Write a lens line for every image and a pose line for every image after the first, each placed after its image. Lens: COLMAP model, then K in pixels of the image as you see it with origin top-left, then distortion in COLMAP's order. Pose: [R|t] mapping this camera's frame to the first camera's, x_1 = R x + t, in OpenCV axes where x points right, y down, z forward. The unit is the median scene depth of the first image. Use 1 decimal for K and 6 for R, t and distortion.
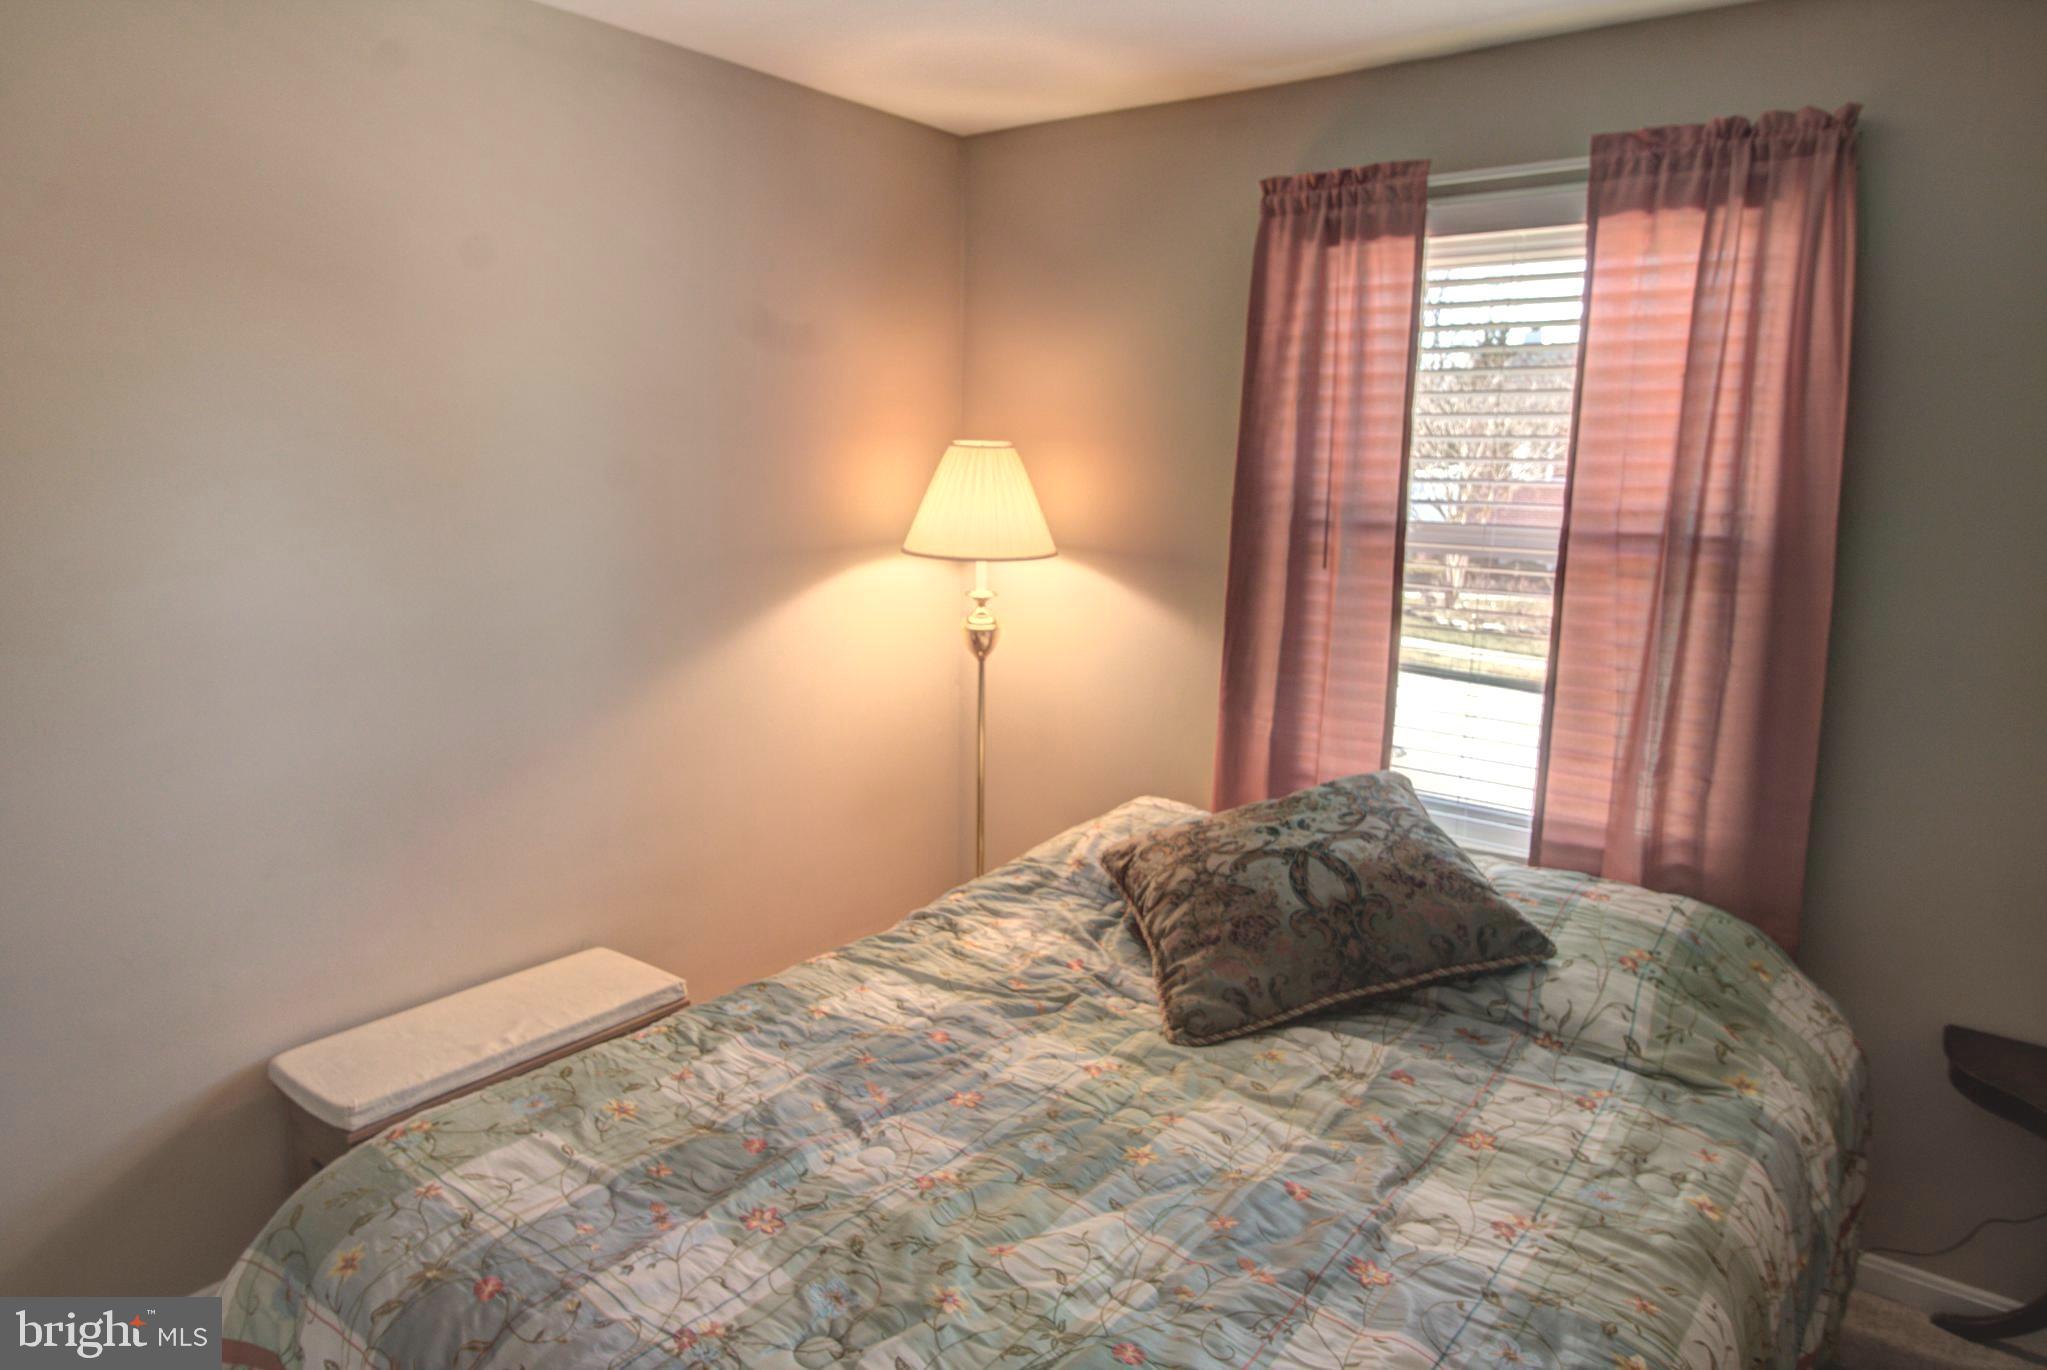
lens RADIAL K [[1247.3, 0, 1021.2], [0, 1247.3, 683.7], [0, 0, 1]] dist [0.002992, -0.008456]
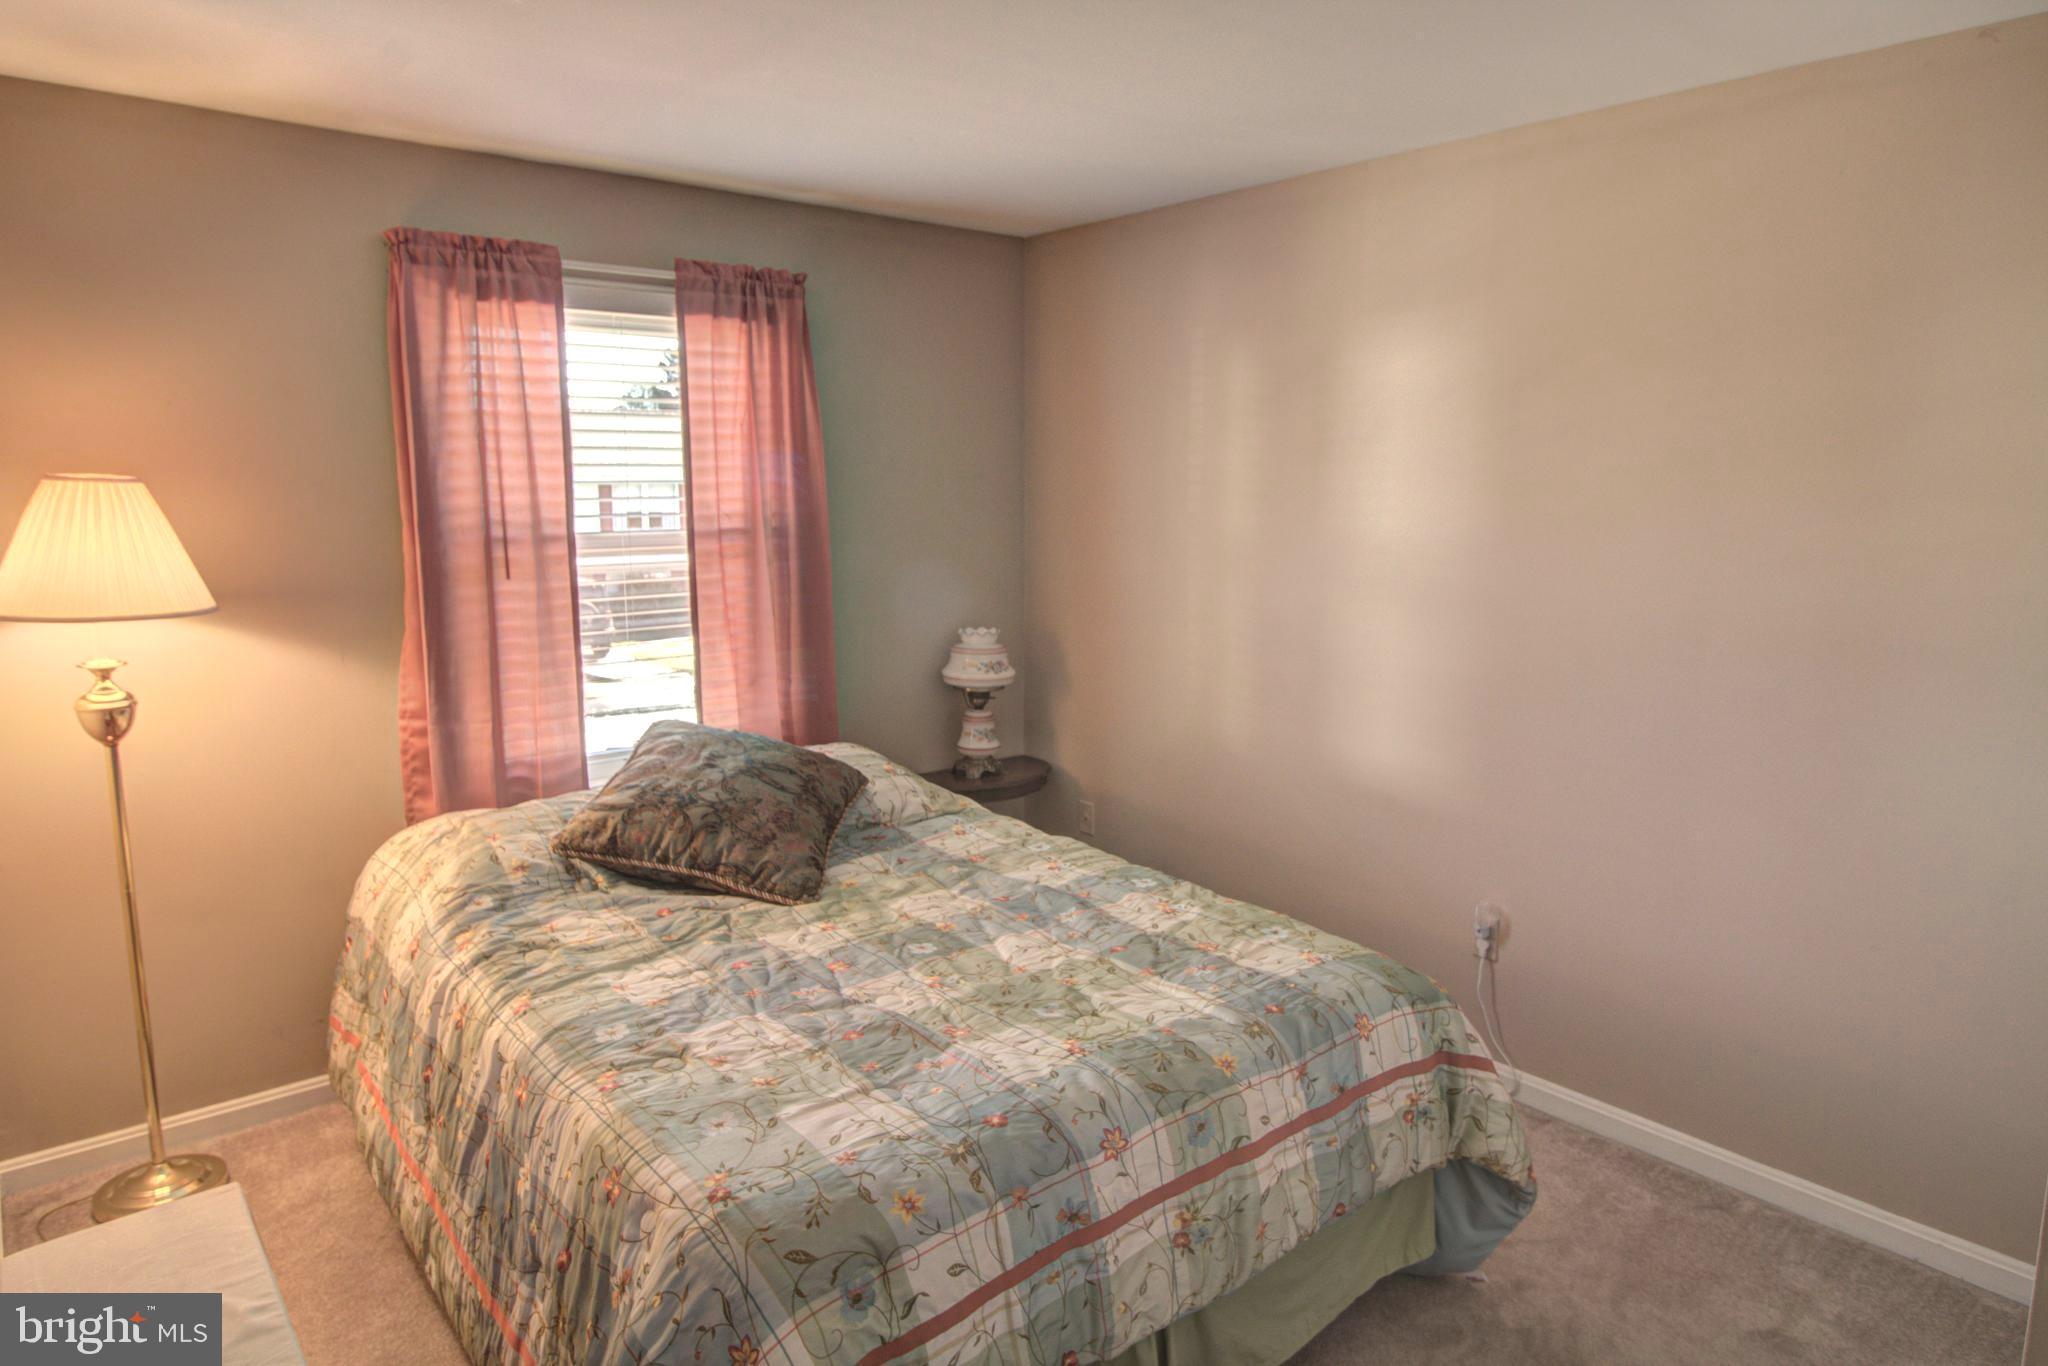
lens RADIAL K [[1248.0, 0, 1021.8], [0, 1248.0, 680.5], [0, 0, 1]] dist [0.002992, -0.008456]
pose [[0.205460, -0.171630, 0.963499, -0.954715], [0.191177, 0.972574, 0.132479, -0.077488], [-0.959811, 0.156980, 0.232636, 0.356980]]
